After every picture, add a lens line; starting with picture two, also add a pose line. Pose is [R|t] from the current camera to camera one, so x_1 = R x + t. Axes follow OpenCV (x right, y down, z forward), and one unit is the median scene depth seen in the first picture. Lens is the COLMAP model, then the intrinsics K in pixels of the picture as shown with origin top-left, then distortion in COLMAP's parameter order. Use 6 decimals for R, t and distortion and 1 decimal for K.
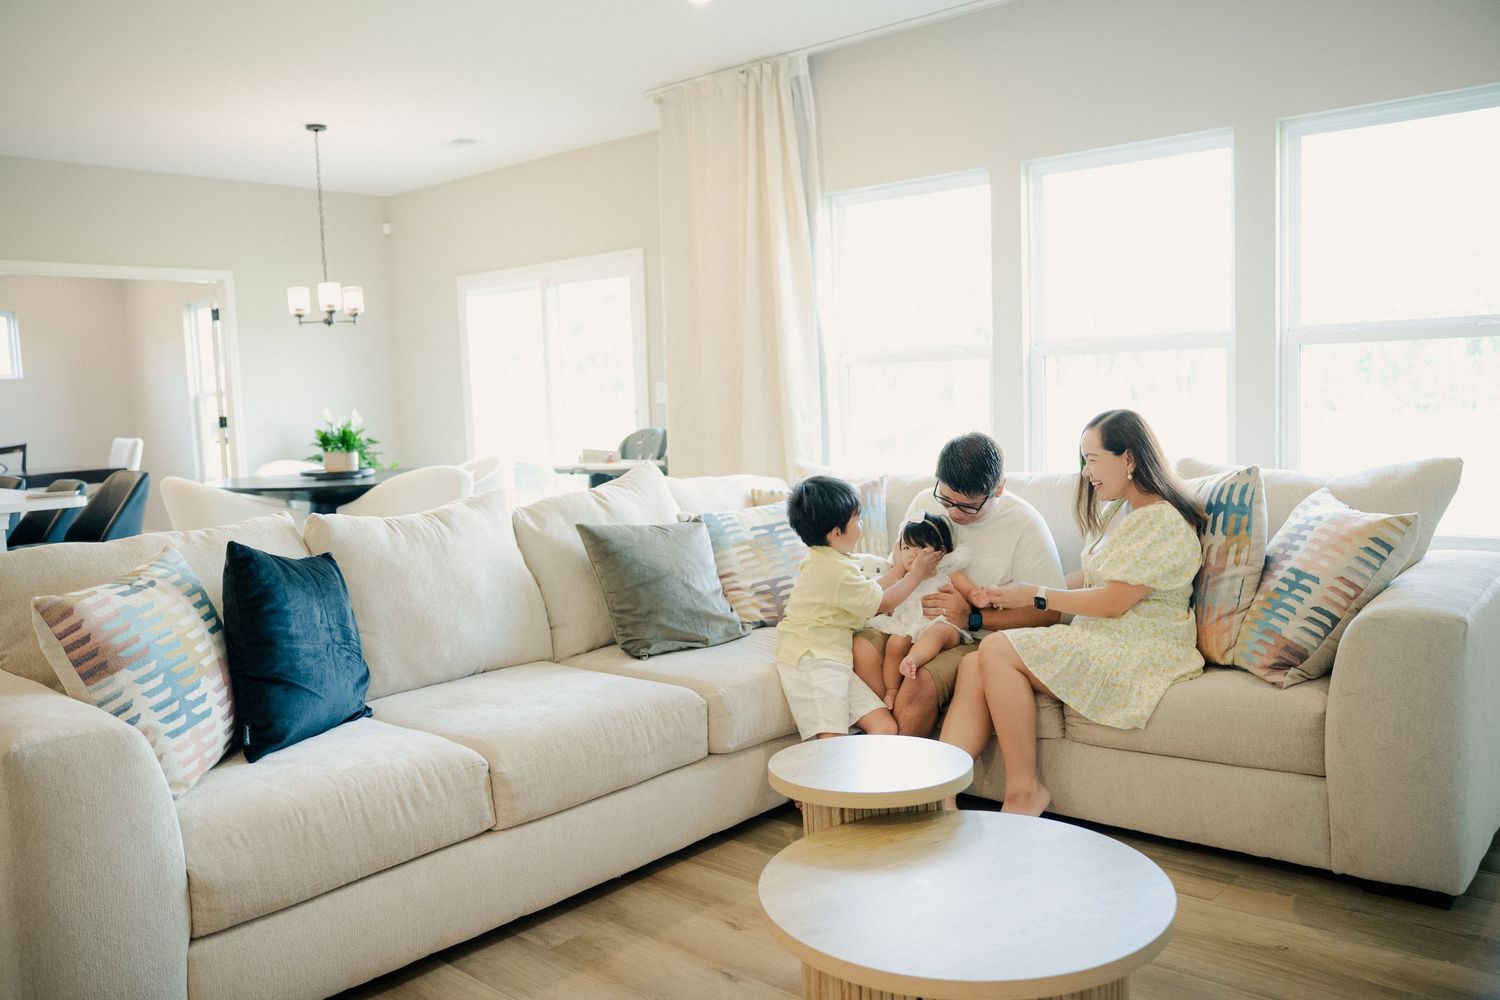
lens RADIAL K [[1202.1, 0, 739.7], [0, 1202.1, 515.7], [0, 0, 1]] dist [0.006202, -0.009412]
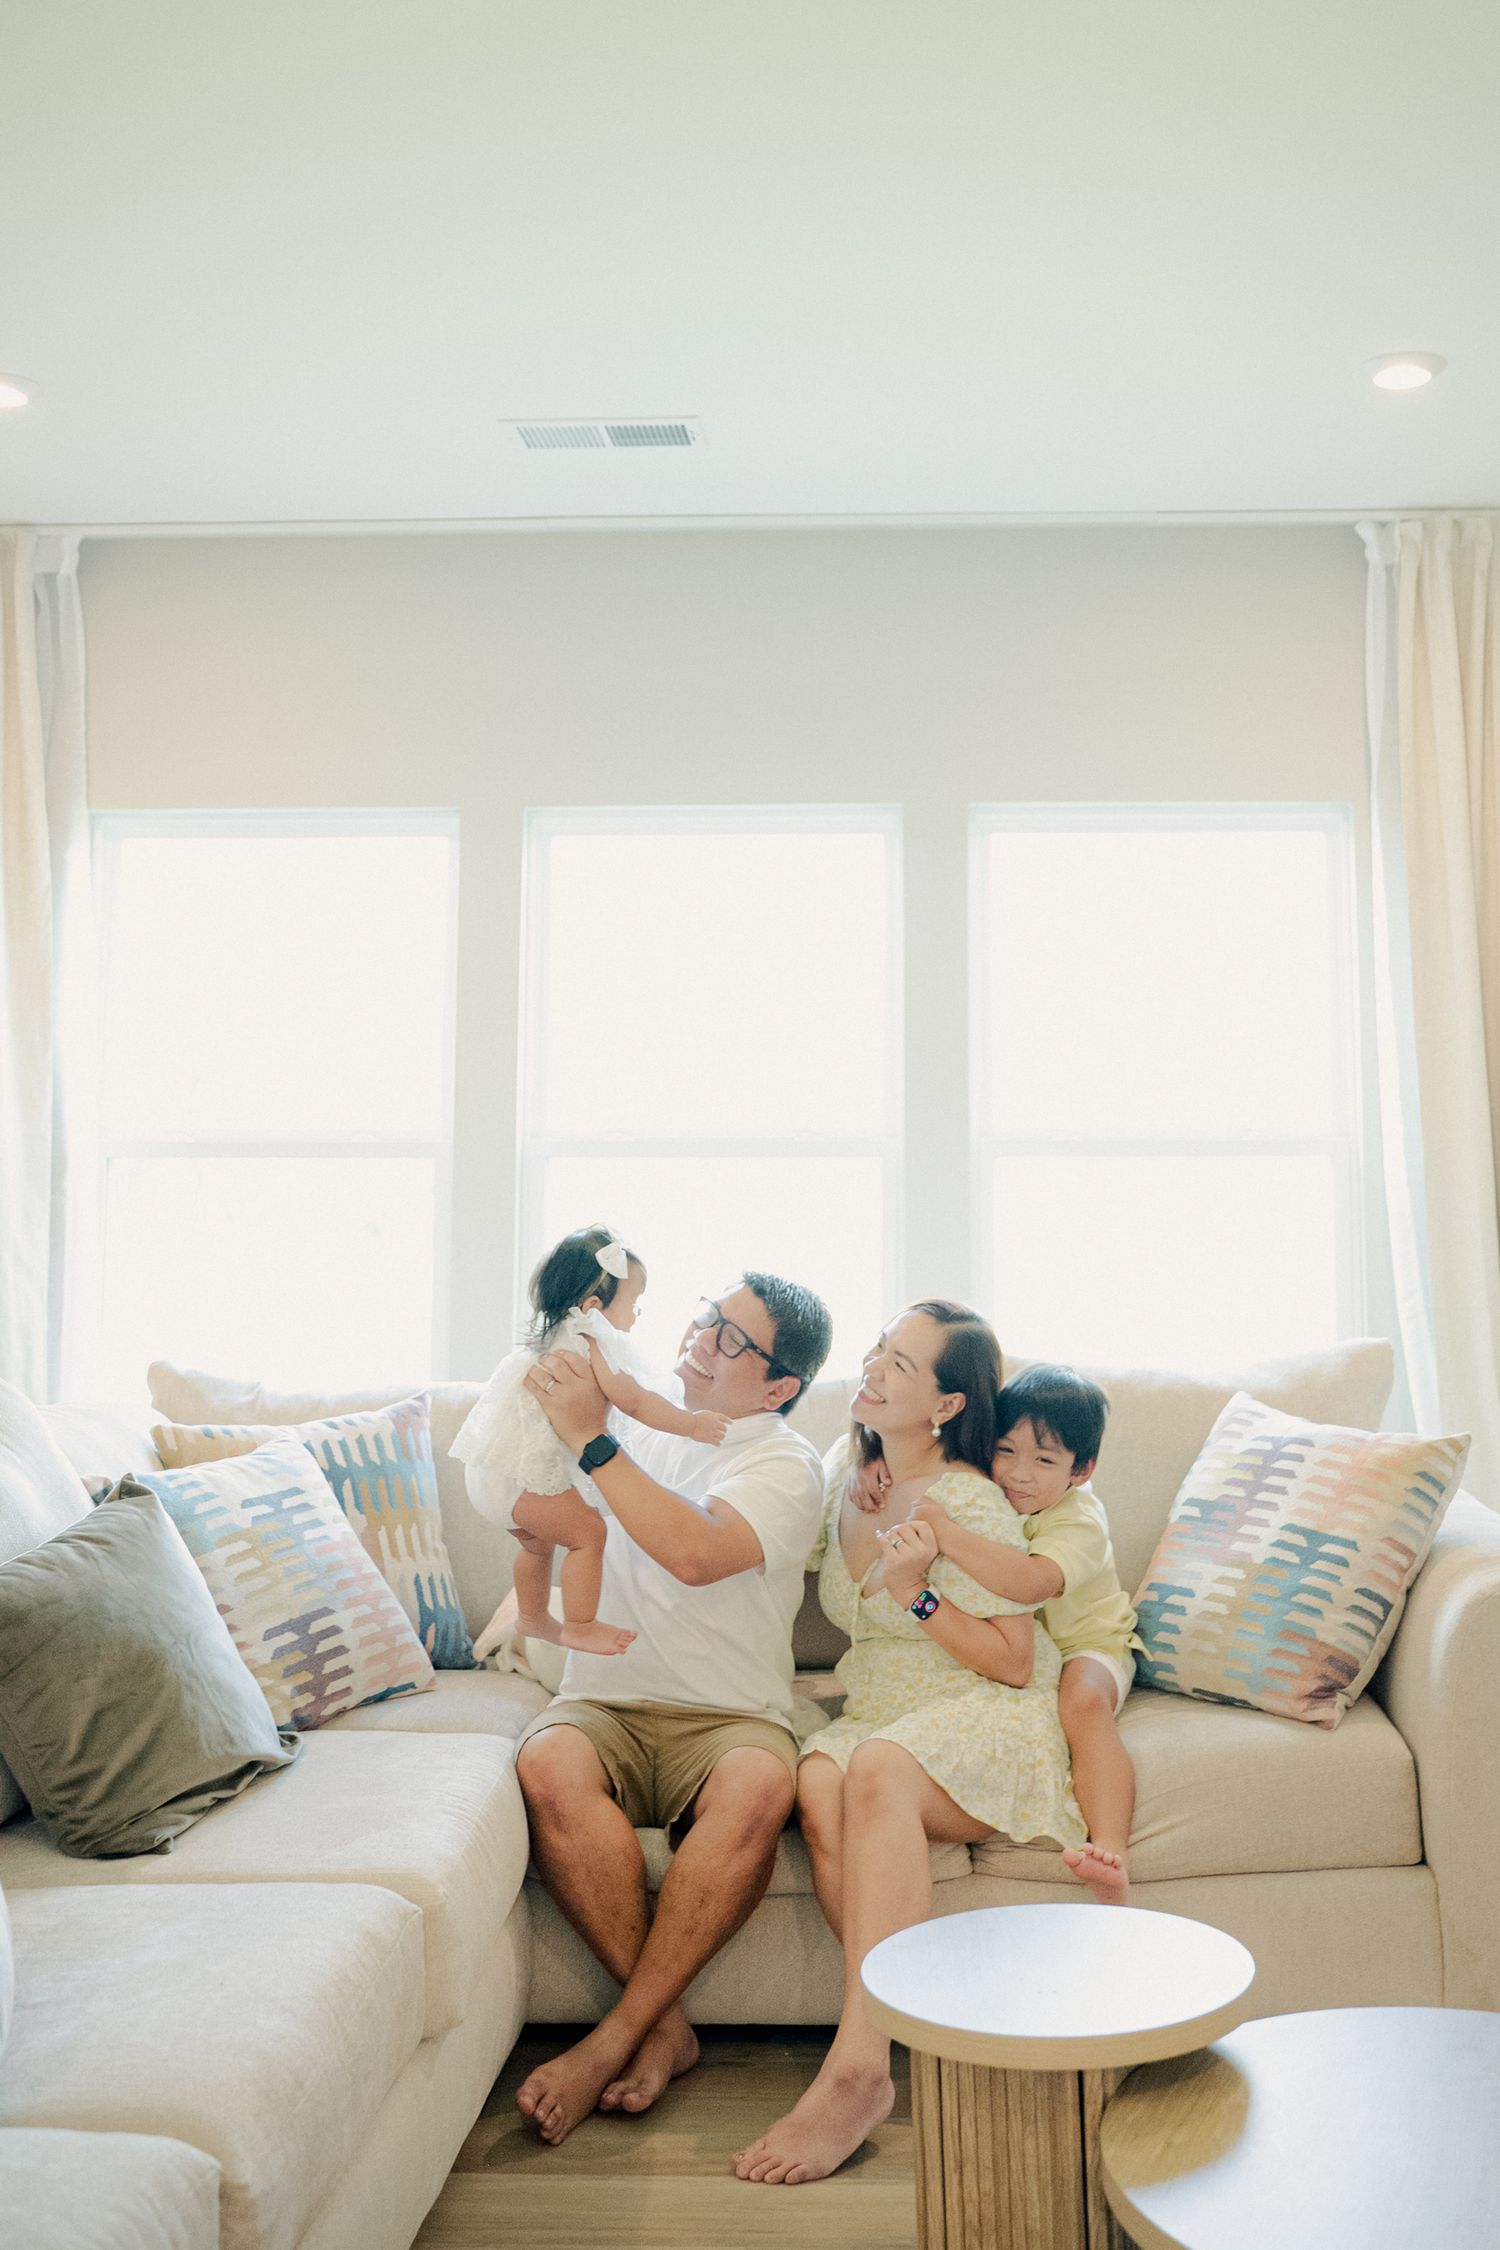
lens RADIAL K [[2125.9, 0, 758.5], [0, 2125.9, 1139.0], [0, 0, 1]] dist [-0.071455, 0.000000]
pose [[0.782222, 0.060685, 0.620038, -0.444050], [0.030266, 0.990368, -0.135113, -0.015774], [-0.622265, 0.124454, 0.772851, 0.322707]]
